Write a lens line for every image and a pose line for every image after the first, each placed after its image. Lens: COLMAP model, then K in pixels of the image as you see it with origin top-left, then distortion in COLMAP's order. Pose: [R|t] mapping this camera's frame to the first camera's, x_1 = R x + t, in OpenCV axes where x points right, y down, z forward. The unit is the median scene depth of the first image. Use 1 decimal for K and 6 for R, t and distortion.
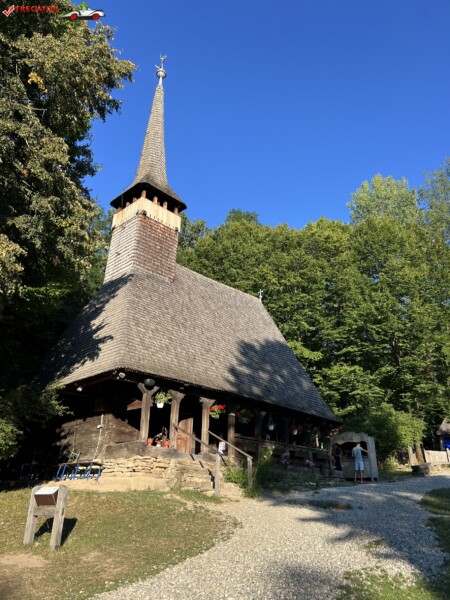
lens RADIAL K [[458.1, 0, 229.1], [0, 458.1, 301.7], [0, 0, 1]] dist [0.061637, -0.068478]
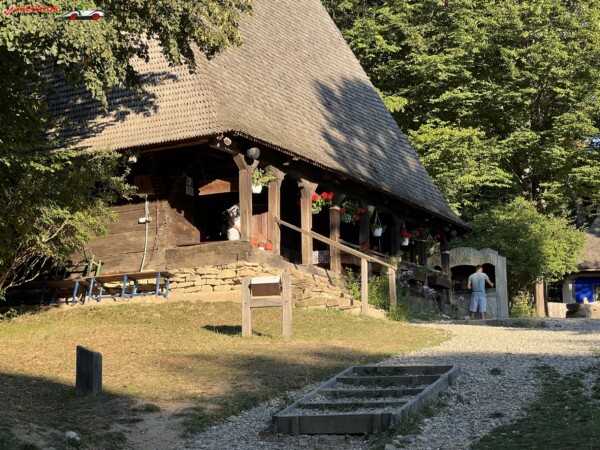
lens RADIAL K [[1325.7, 0, 298.3], [0, 1325.7, 223.5], [0, 0, 1]] dist [0.218995, 0.000000]
pose [[0.968786, 0.021012, 0.247007, -0.402828], [-0.077071, 0.972553, 0.219547, -0.099718], [-0.235614, -0.231732, 0.943815, -0.554547]]
